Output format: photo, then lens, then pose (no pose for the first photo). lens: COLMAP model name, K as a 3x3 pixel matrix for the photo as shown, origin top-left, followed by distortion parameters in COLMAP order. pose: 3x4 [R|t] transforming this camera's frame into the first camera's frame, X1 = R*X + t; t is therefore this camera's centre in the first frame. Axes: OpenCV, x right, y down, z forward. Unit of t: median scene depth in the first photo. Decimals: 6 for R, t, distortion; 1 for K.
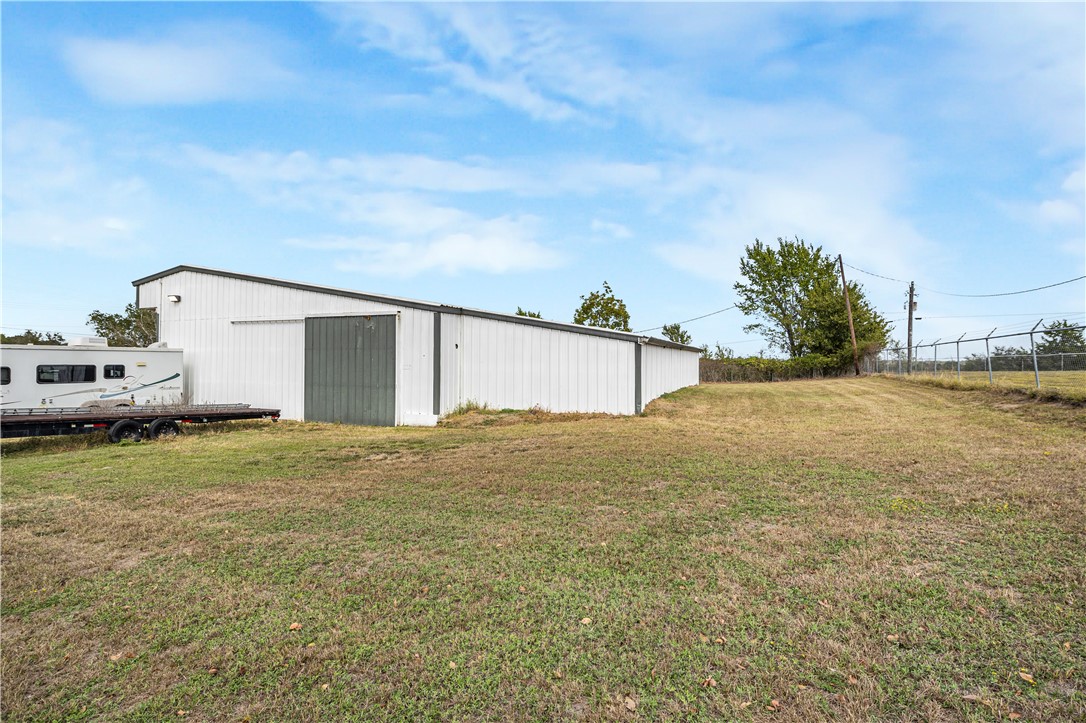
lens RADIAL K [[486.0, 0, 574.7], [0, 486.0, 372.5], [0, 0, 1]] dist [-0.003633, -0.000818]
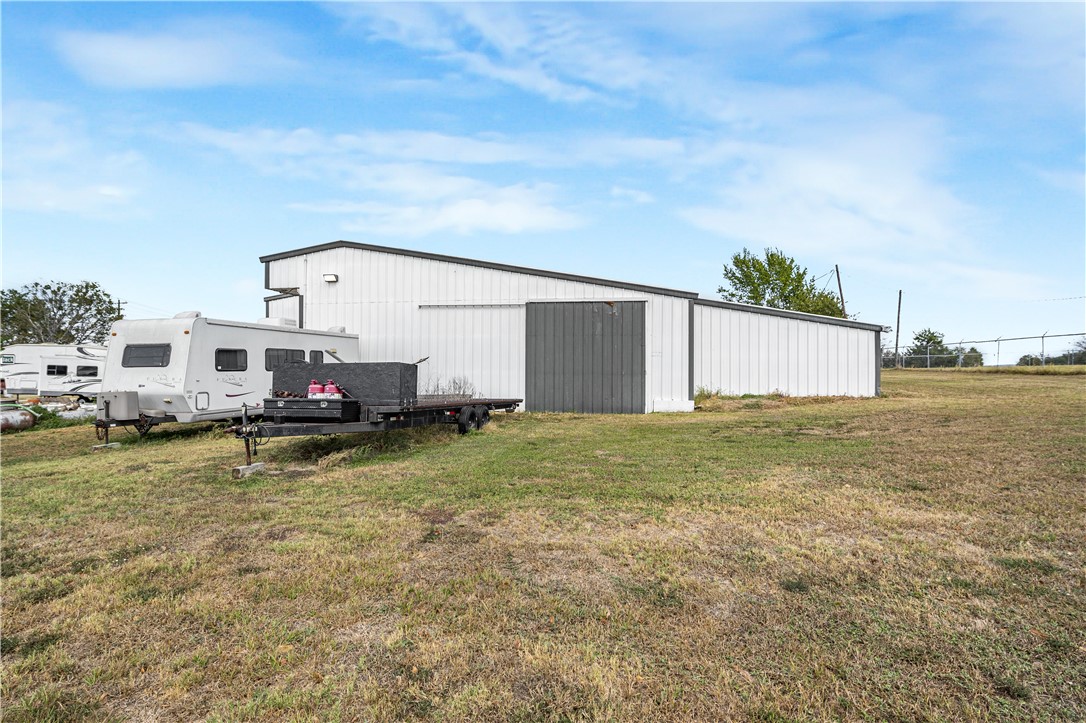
lens RADIAL K [[486.0, 0, 550.9], [0, 486.0, 383.9], [0, 0, 1]] dist [-0.003633, -0.000818]
pose [[0.975852, -0.010055, 0.218202, -0.673821], [0.007267, 0.999881, 0.013576, 0.030945], [-0.218313, -0.011662, 0.975809, 0.060527]]
